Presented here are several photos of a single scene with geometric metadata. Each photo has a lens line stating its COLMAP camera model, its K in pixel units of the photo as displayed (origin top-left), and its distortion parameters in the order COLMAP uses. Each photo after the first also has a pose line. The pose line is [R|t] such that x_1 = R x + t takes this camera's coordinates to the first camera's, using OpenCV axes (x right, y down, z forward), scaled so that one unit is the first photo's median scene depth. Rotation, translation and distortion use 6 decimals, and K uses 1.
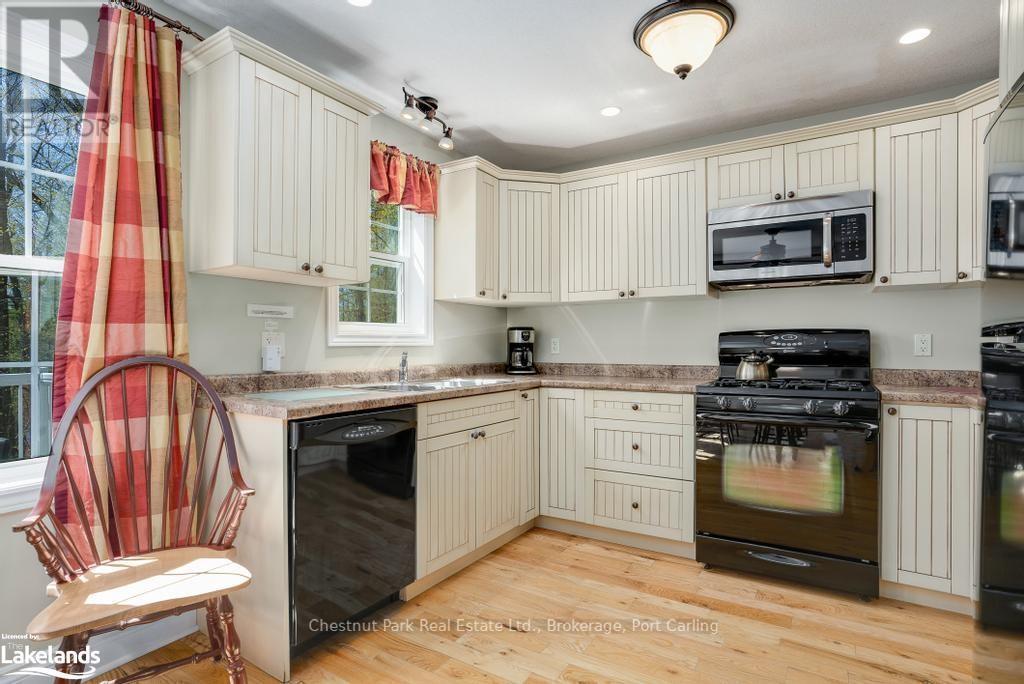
lens RADIAL K [[514.4, 0, 516.4], [0, 514.4, 352.8], [0, 0, 1]] dist [-0.017087, 0.000755]
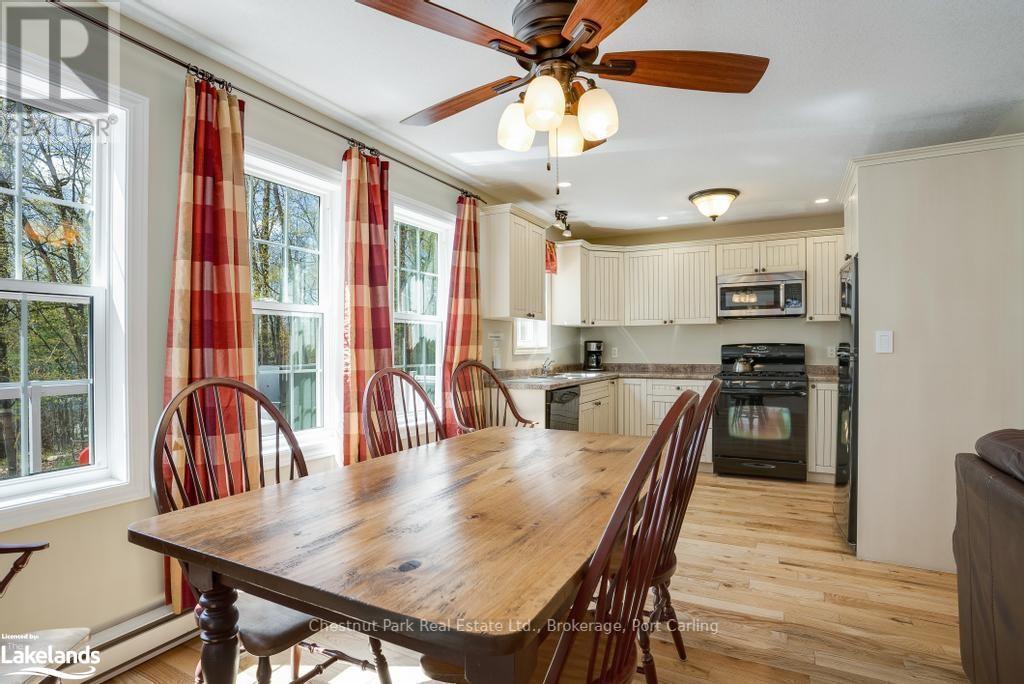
lens RADIAL K [[531.0, 0, 514.5], [0, 531.0, 359.5], [0, 0, 1]] dist [-0.039630, 0.014850]
pose [[0.996709, -0.005917, 0.080843, -0.465086], [0.005080, 0.999931, 0.010555, -0.013980], [-0.080900, -0.010110, 0.996671, -0.745575]]
